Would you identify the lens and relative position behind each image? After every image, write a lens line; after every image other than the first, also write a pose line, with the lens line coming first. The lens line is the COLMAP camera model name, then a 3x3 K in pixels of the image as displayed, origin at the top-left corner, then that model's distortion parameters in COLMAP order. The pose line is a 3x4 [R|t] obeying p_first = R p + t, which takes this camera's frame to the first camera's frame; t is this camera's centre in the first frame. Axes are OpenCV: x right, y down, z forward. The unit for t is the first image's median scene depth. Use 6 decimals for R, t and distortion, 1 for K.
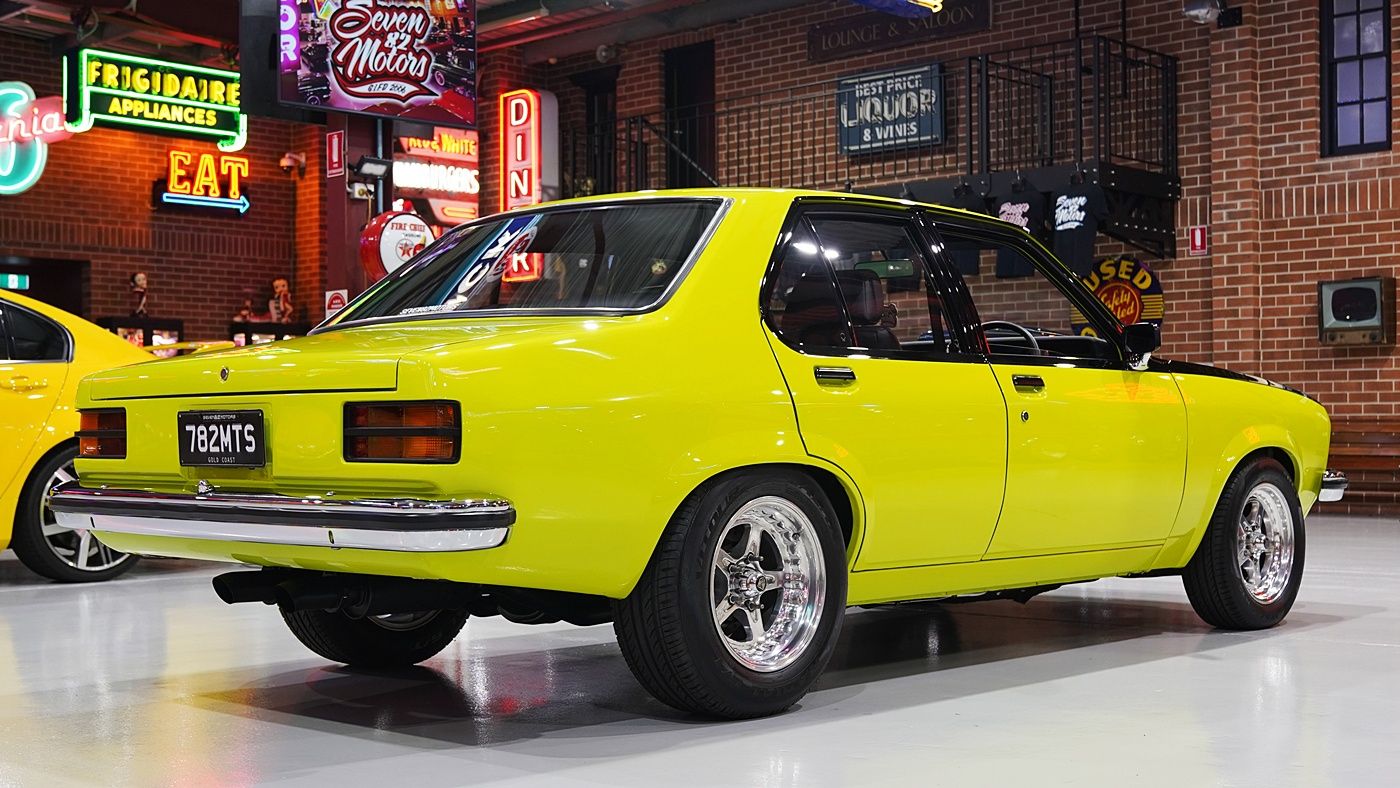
lens RADIAL K [[1800.5, 0, 702.3], [0, 1800.5, 400.6], [0, 0, 1]] dist [-0.030147, 0.000000]
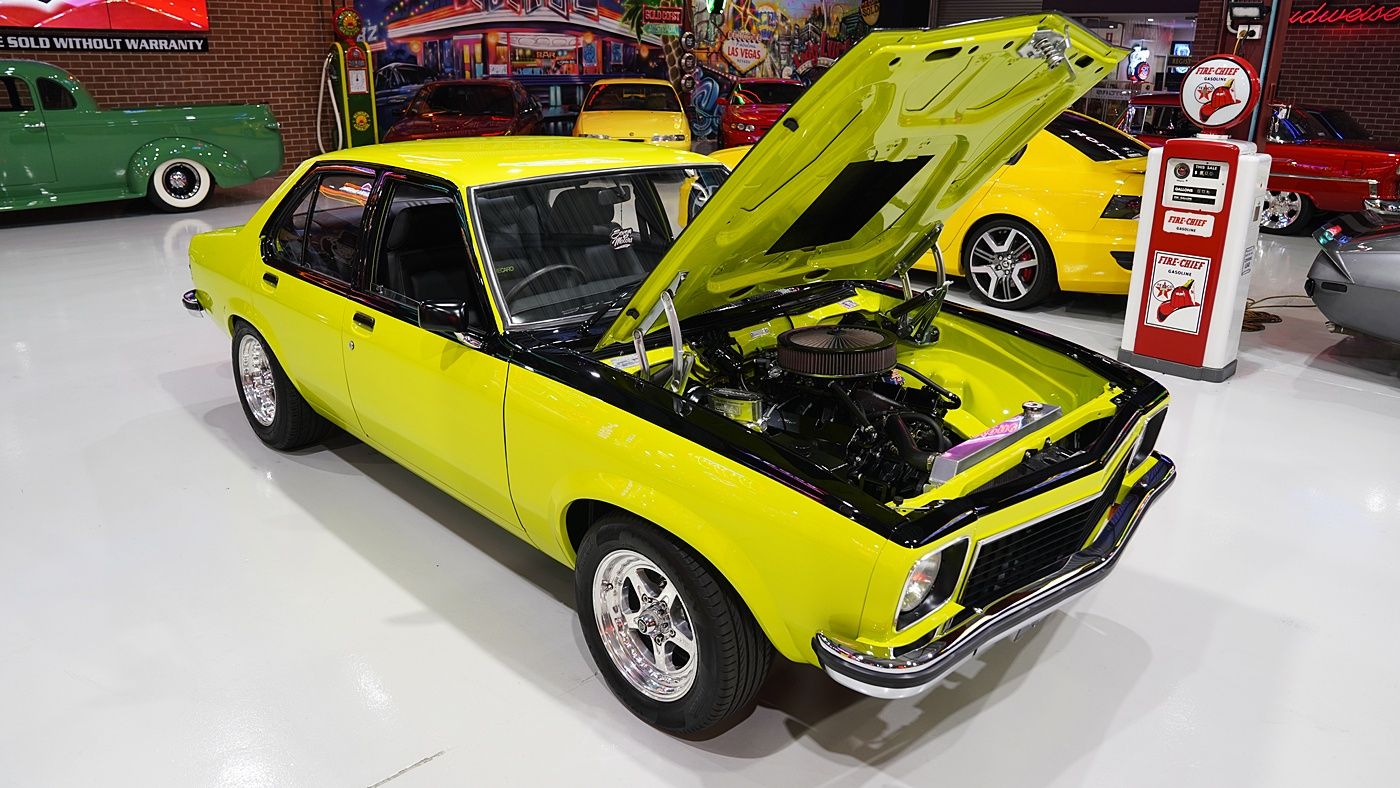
lens RADIAL K [[971.7, 0, 698.4], [0, 971.7, 384.0], [0, 0, 1]] dist [-0.055848, 0.029205]
pose [[-0.022486, 0.325857, -0.945152, 0.206626], [-0.001600, 0.945378, 0.325973, -0.047212], [0.999746, 0.008842, -0.020737, 0.312077]]
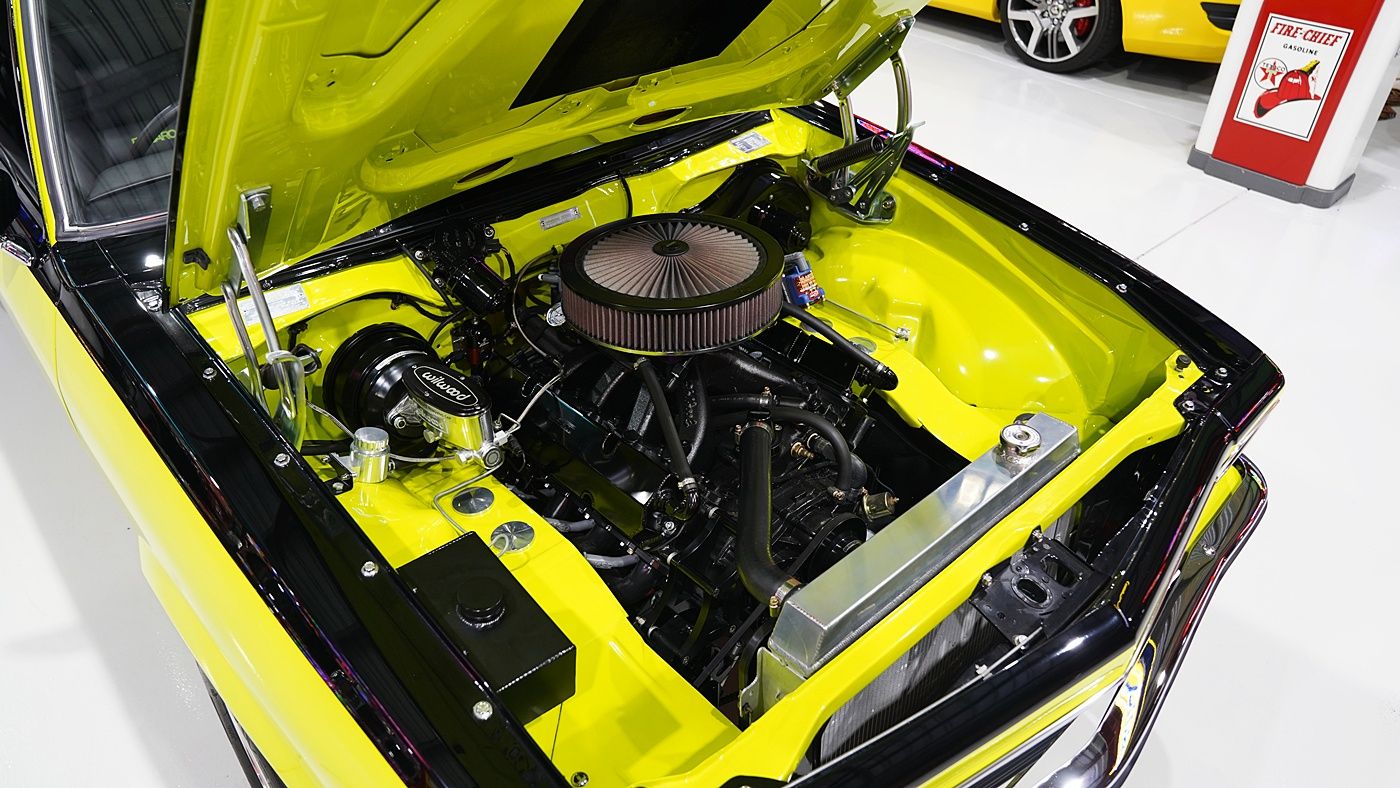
lens RADIAL K [[971.7, 0, 680.5], [0, 971.7, 377.2], [0, 0, 1]] dist [-0.055848, 0.029205]
pose [[-0.079642, 0.579363, -0.811169, 0.137492], [-0.009964, 0.813251, 0.581828, -0.043943], [0.996774, 0.054420, -0.058997, 0.334697]]
